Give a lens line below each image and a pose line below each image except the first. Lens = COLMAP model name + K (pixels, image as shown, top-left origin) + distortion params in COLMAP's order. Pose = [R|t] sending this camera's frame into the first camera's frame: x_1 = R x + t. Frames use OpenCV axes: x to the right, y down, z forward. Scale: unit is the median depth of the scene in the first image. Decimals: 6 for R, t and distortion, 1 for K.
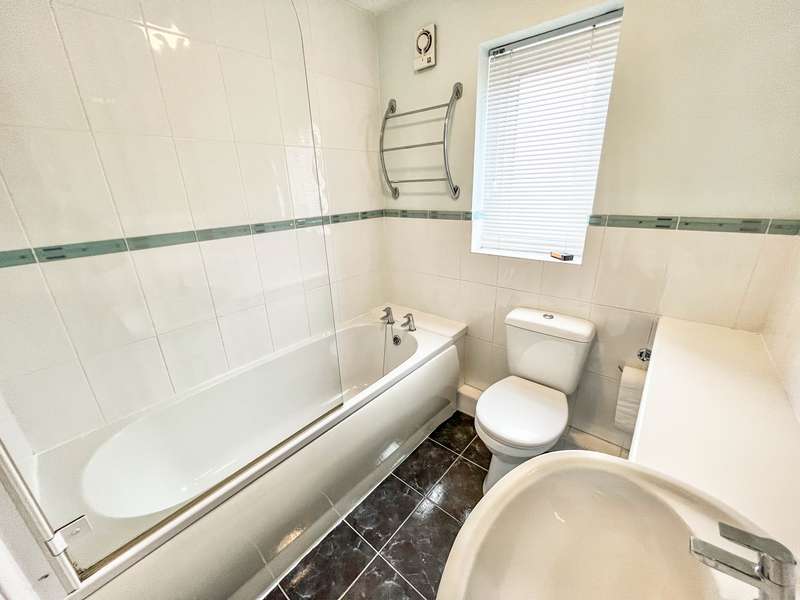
lens RADIAL K [[321.2, 0, 398.3], [0, 321.2, 299.8], [0, 0, 1]] dist [-0.002306, 0.000521]
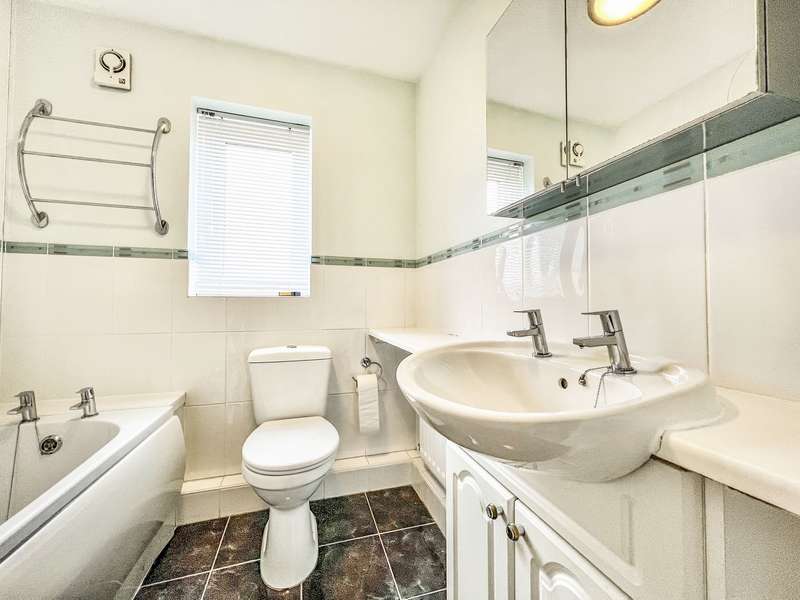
lens RADIAL K [[321.2, 0, 398.3], [0, 321.2, 299.8], [0, 0, 1]] dist [-0.002306, 0.000521]
pose [[0.522034, 0.057029, 0.851016, -0.209427], [0.266748, 0.936795, -0.226407, 0.205861], [-0.810140, 0.345199, 0.473827, 0.160540]]
